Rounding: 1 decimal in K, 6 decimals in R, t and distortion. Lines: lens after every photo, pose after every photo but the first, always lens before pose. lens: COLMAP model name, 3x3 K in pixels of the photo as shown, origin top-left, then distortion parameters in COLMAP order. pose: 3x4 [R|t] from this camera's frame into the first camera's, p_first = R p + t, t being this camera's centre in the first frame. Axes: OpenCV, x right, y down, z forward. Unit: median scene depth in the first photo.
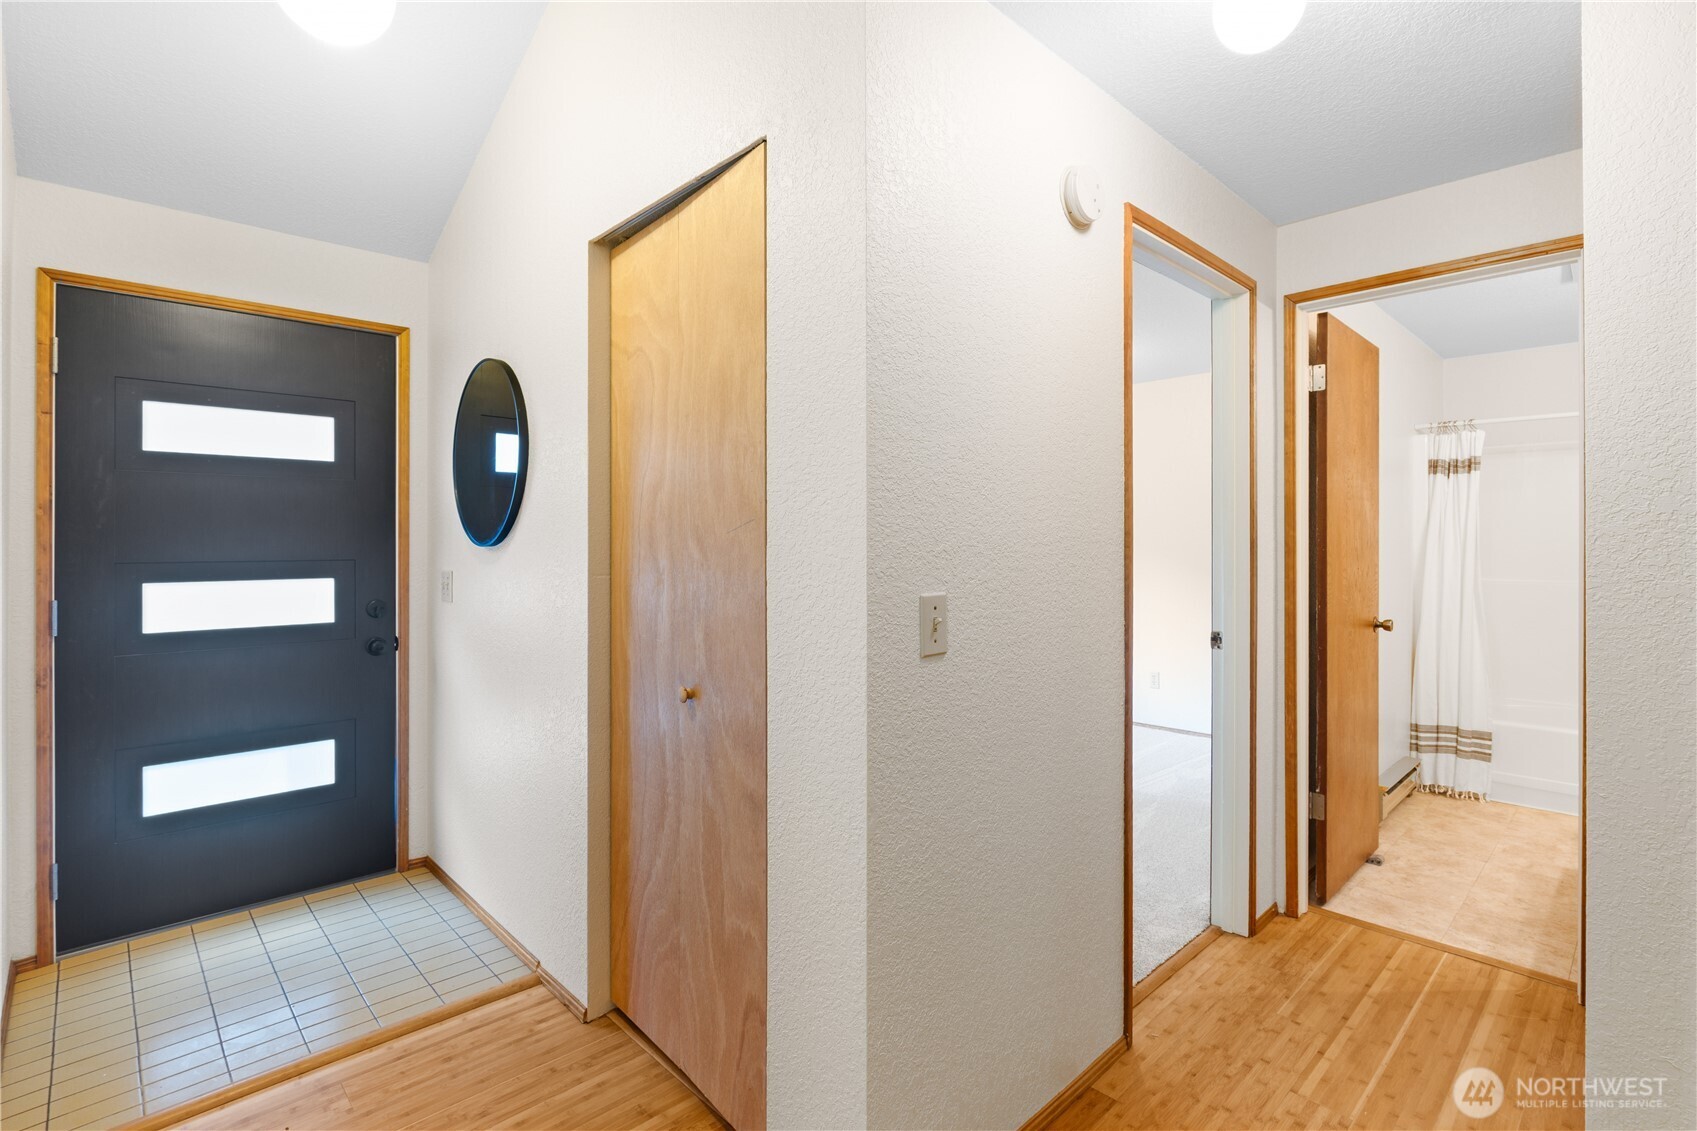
lens RADIAL K [[782.3, 0, 844.6], [0, 782.3, 549.6], [0, 0, 1]] dist [-0.007317, 0.000624]
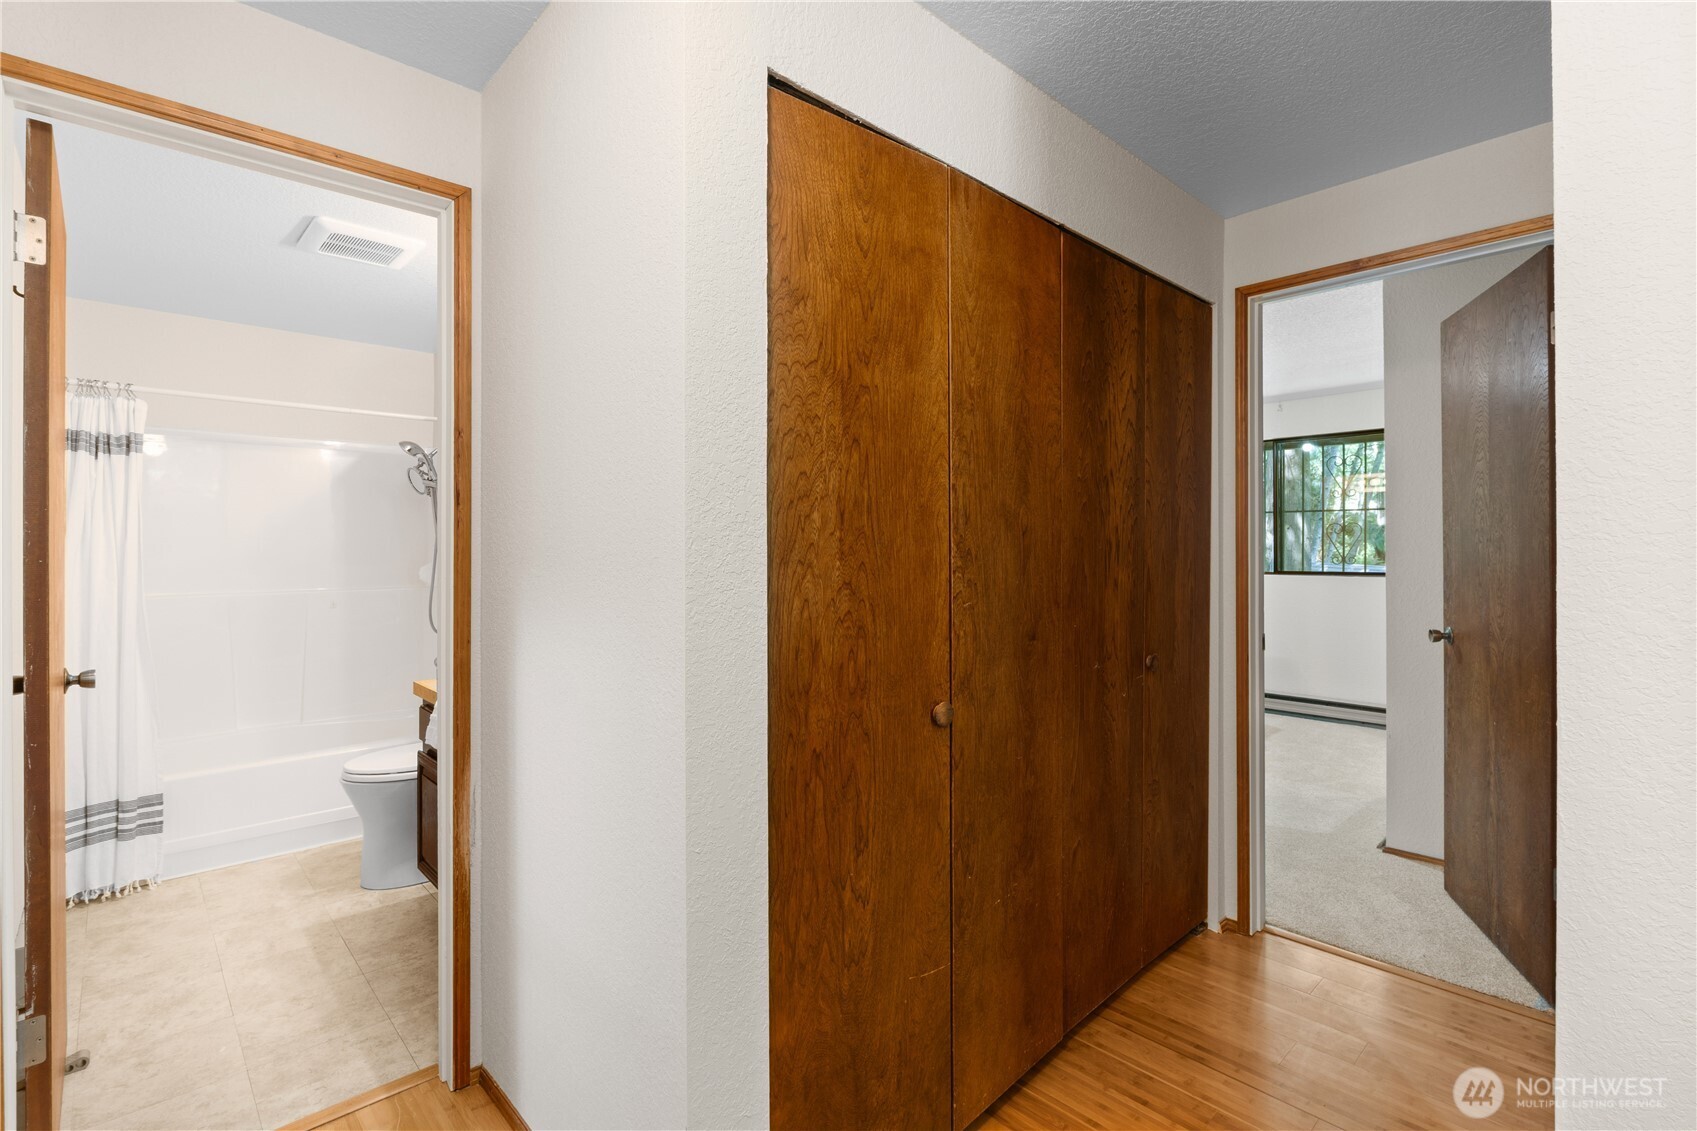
lens RADIAL K [[782.3, 0, 845.1], [0, 782.3, 546.2], [0, 0, 1]] dist [-0.007317, 0.000624]
pose [[-0.007425, 0.001664, 0.999971, 0.052670], [0.010164, 0.999947, -0.001588, -0.002541], [-0.999921, 0.010152, -0.007442, 0.324236]]
